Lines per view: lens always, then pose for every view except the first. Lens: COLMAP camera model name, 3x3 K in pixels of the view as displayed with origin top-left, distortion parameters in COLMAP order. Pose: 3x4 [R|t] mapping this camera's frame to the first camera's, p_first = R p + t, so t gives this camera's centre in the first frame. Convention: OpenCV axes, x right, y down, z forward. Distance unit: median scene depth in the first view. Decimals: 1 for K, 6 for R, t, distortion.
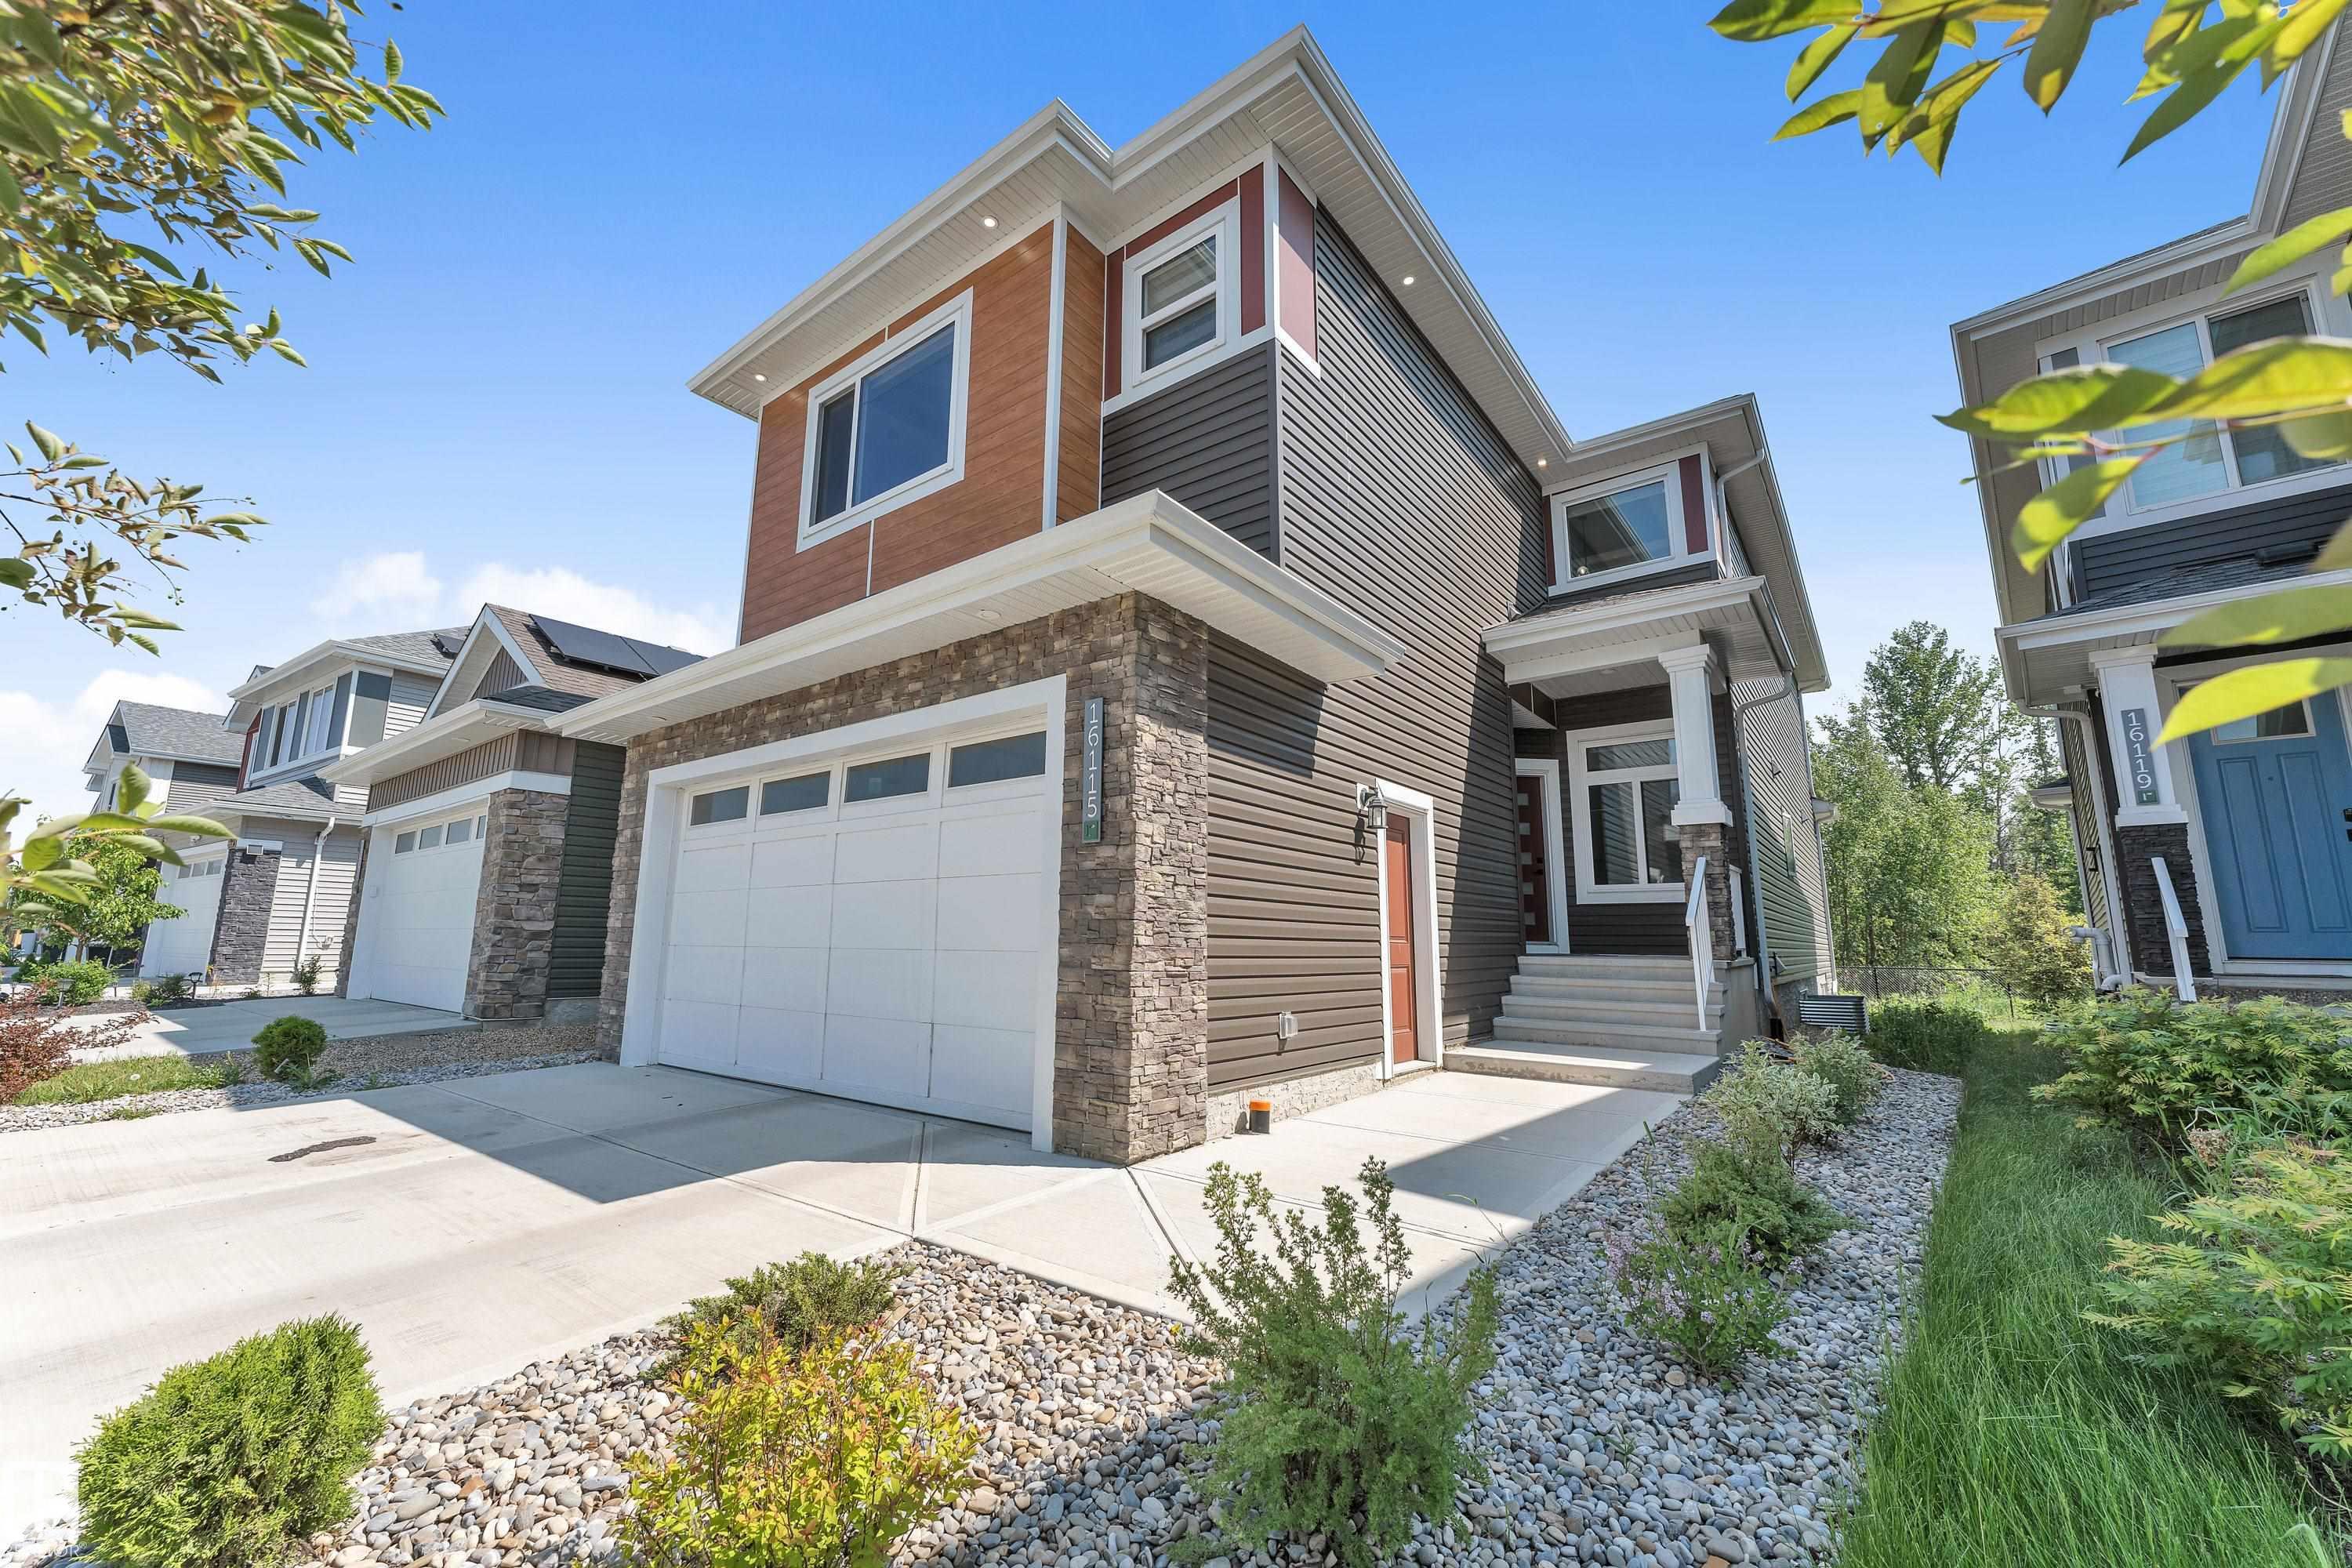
lens RADIAL K [[931.4, 0, 1158.6], [0, 931.4, 781.8], [0, 0, 1]] dist [0.000781, -0.000171]
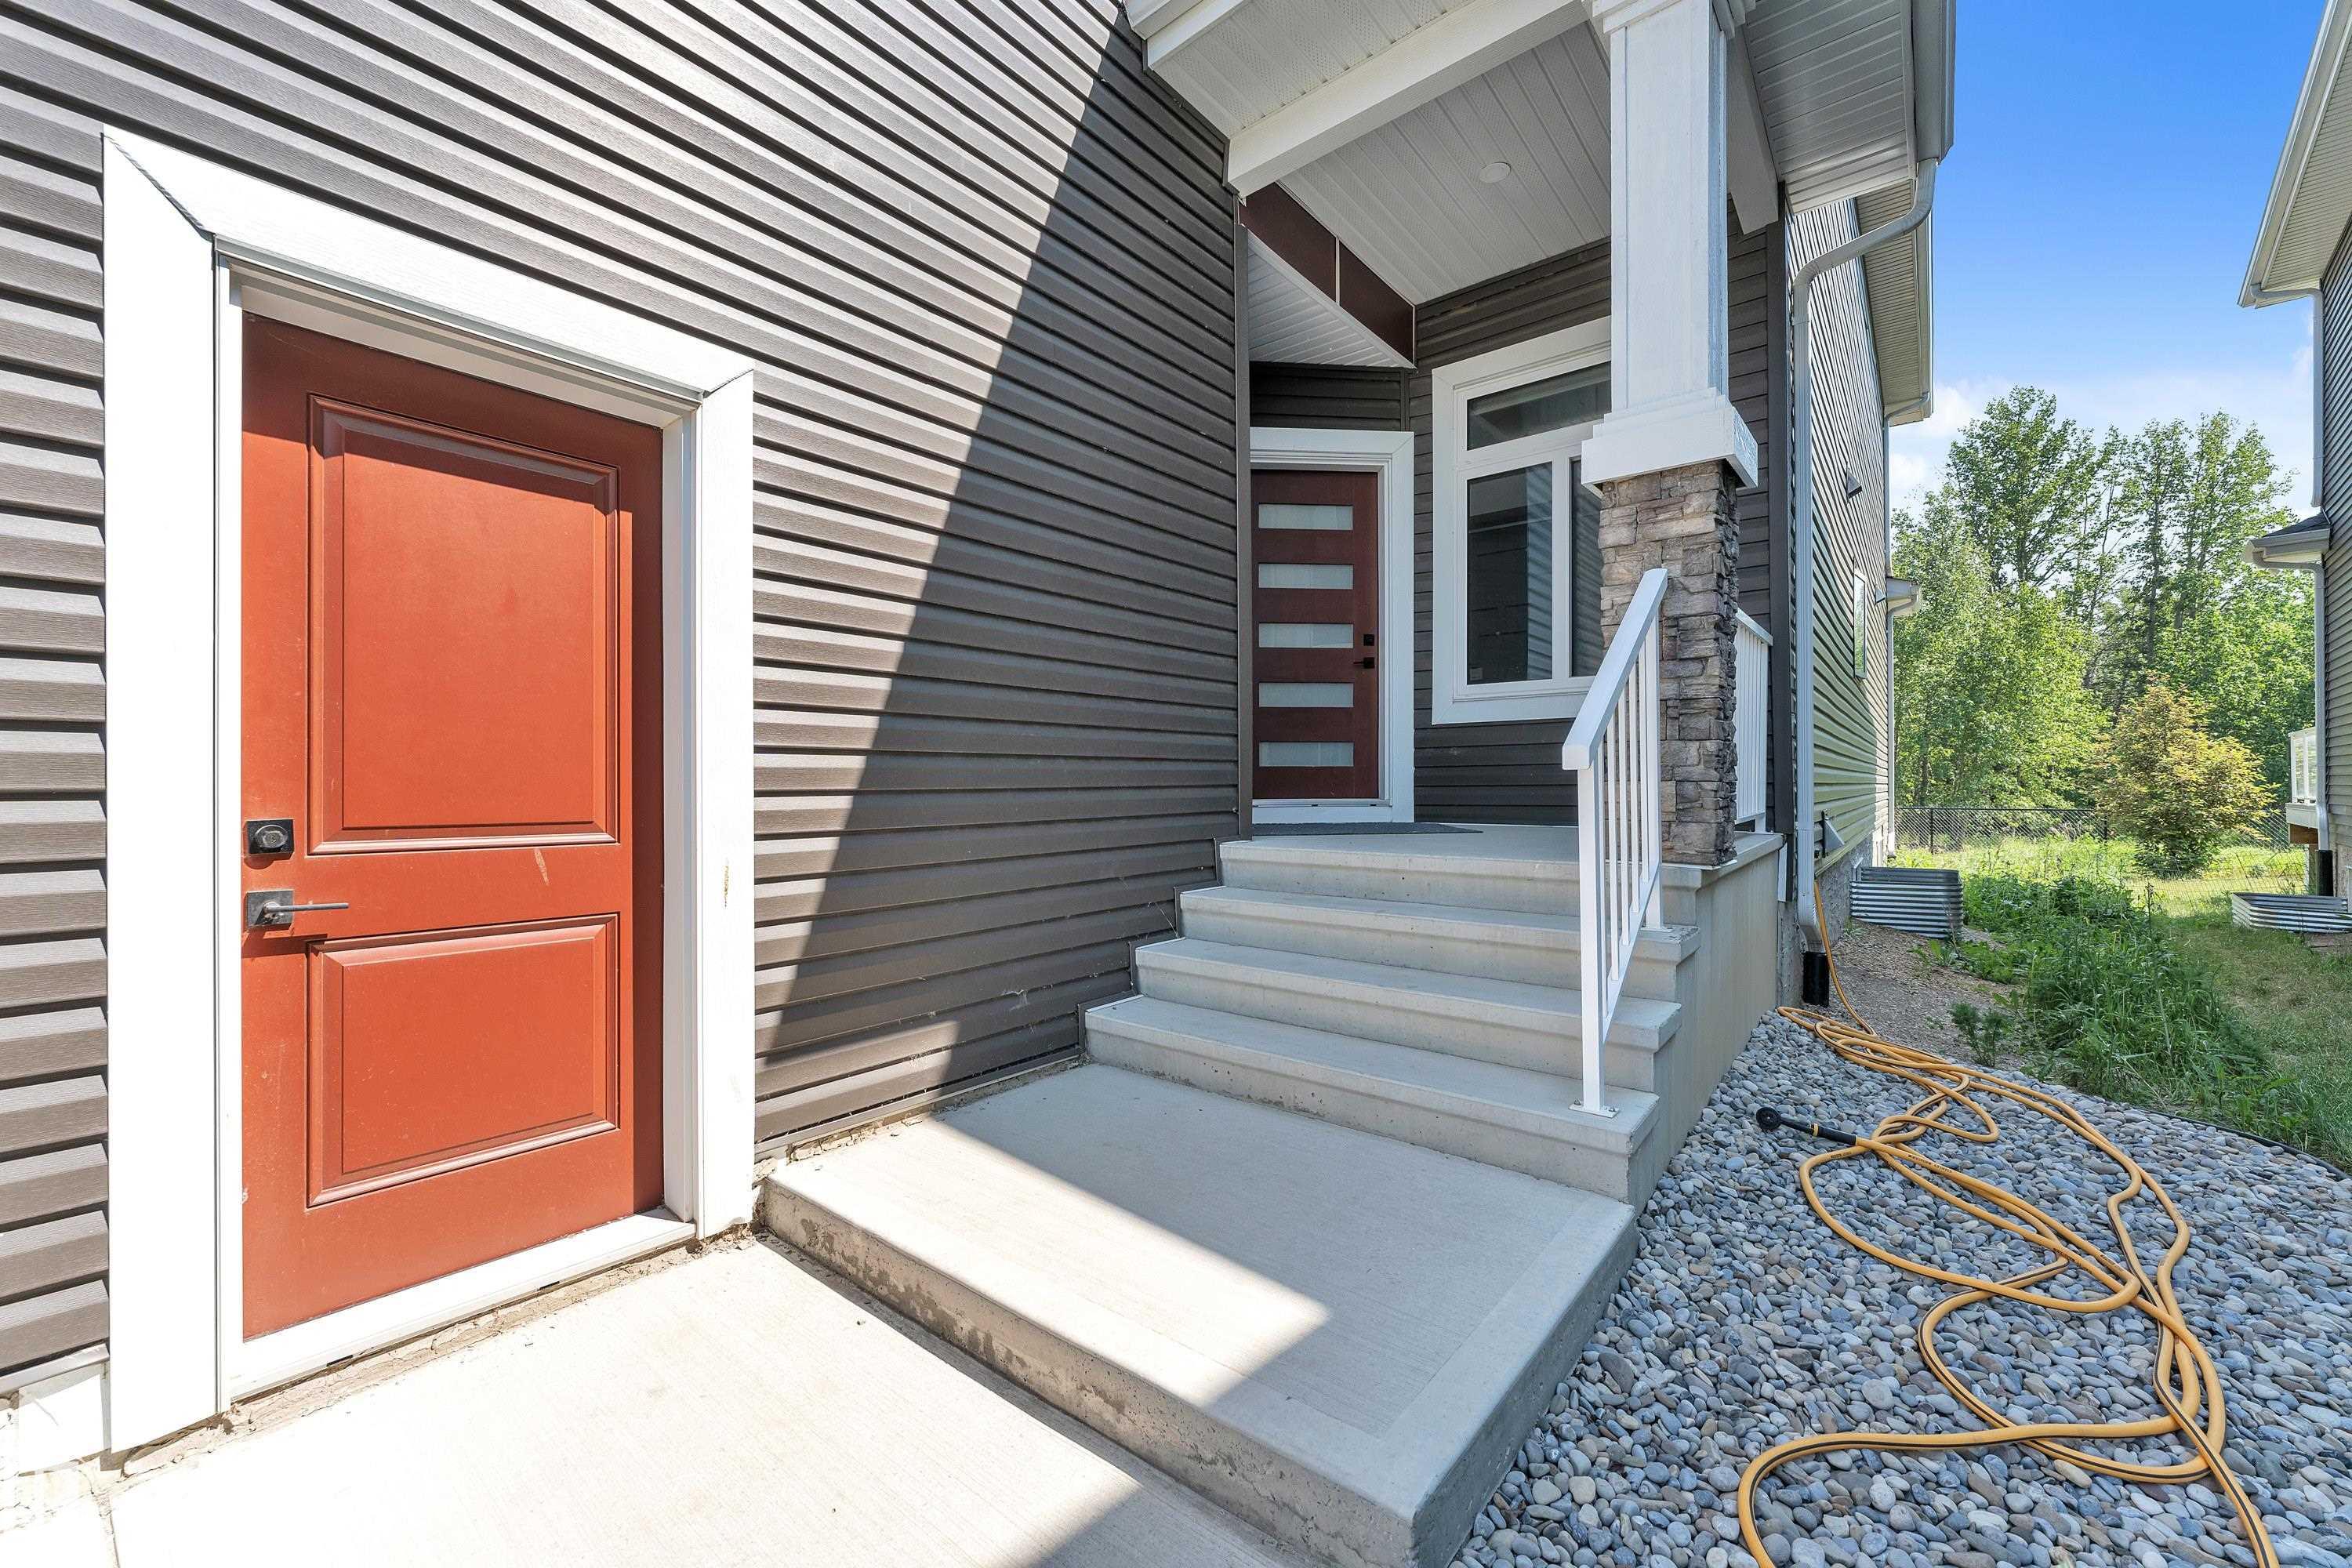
lens RADIAL K [[919.3, 0, 1176.0], [0, 919.3, 784.0], [0, 0, 1]] dist [0.000058, 0.000071]
pose [[0.999669, -0.014573, -0.021190, 0.158134], [0.017976, 0.985194, 0.170497, 0.037664], [0.018392, -0.170822, 0.985130, 0.249167]]
